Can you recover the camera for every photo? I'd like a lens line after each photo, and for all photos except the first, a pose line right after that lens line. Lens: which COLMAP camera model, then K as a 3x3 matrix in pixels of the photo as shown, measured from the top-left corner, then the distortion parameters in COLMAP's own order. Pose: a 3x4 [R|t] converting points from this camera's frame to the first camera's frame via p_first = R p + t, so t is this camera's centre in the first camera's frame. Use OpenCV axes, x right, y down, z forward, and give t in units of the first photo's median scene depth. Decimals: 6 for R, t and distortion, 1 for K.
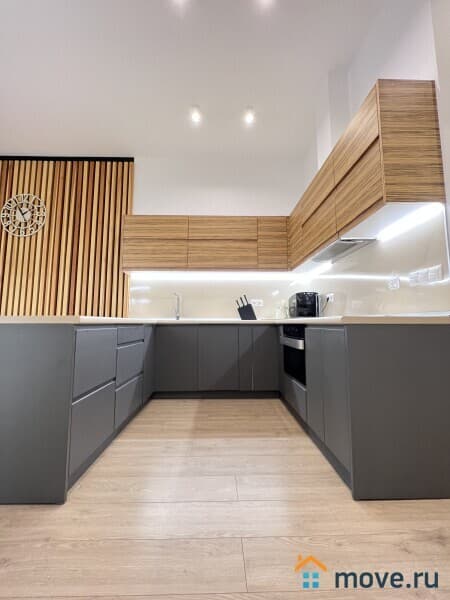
lens RADIAL K [[243.0, 0, 225.0], [0, 243.0, 300.0], [0, 0, 1]] dist [-0.001691, -0.000146]
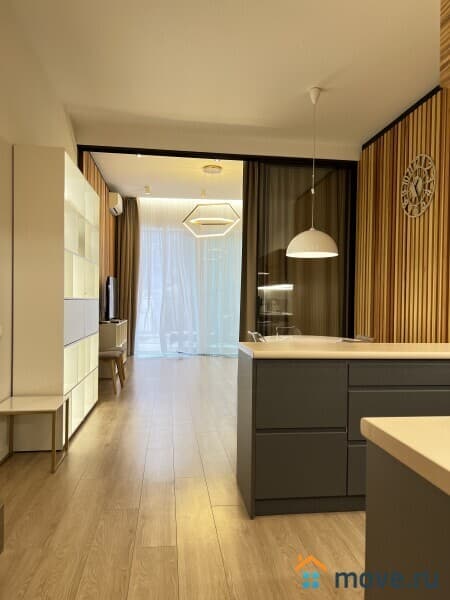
lens RADIAL K [[449.3, 0, 225.8], [0, 449.3, 307.4], [0, 0, 1]] dist [0.052647, -0.069902]
pose [[0.106715, 0.016578, -0.994151, 0.598330], [0.085666, 0.995990, 0.025804, -0.086721], [0.990592, -0.087918, 0.104867, 0.322166]]
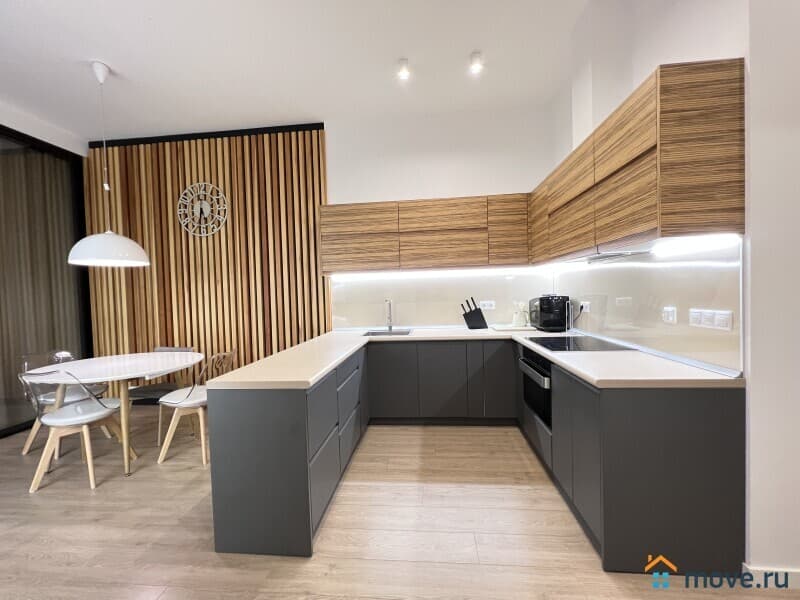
lens RADIAL K [[324.1, 0, 400.0], [0, 324.1, 300.0], [0, 0, 1]] dist [-0.001691, -0.000146]
pose [[0.993047, -0.028942, -0.114109, -0.037968], [0.043338, 0.991111, 0.125779, -0.184602], [0.109455, -0.129850, 0.985474, -0.086711]]
